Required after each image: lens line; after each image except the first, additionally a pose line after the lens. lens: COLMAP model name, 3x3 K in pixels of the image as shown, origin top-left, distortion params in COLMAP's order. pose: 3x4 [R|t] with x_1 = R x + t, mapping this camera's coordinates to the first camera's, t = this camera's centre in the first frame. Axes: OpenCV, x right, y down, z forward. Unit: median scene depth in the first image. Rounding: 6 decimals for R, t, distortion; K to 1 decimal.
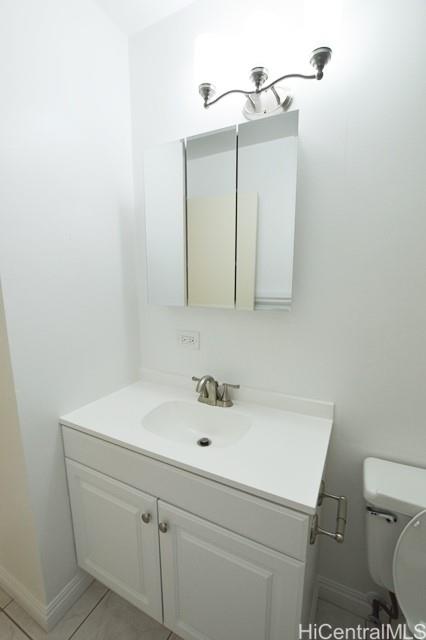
lens RADIAL K [[283.6, 0, 206.6], [0, 283.6, 322.5], [0, 0, 1]] dist [-0.028985, 0.000915]
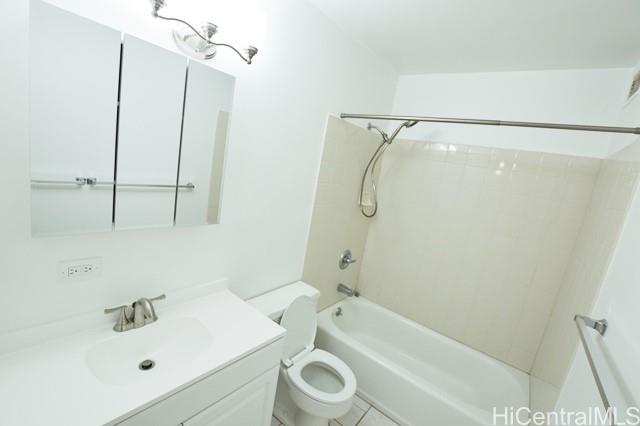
lens RADIAL K [[283.6, 0, 317.4], [0, 283.6, 210.8], [0, 0, 1]] dist [-0.028985, 0.000915]
pose [[0.180402, -0.132369, 0.974645, -0.836618], [0.008416, 0.991075, 0.133043, -0.244600], [-0.983557, -0.015799, 0.179906, 0.288133]]
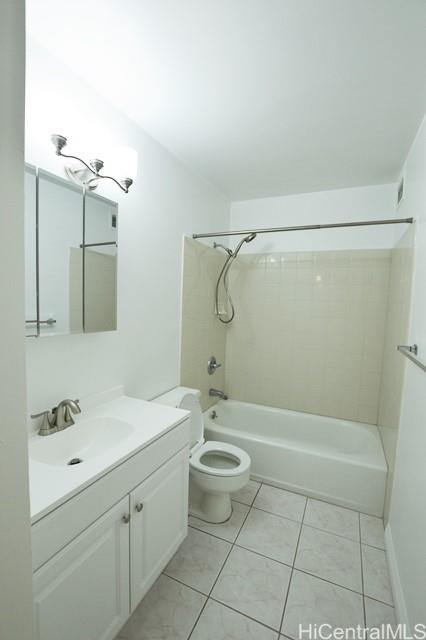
lens RADIAL K [[283.6, 0, 209.5], [0, 283.6, 323.6], [0, 0, 1]] dist [-0.028985, 0.000915]
pose [[-0.034875, -0.065395, 0.997250, -1.123288], [0.145850, 0.986840, 0.069813, -0.090475], [-0.988692, 0.147884, -0.024878, 0.507661]]
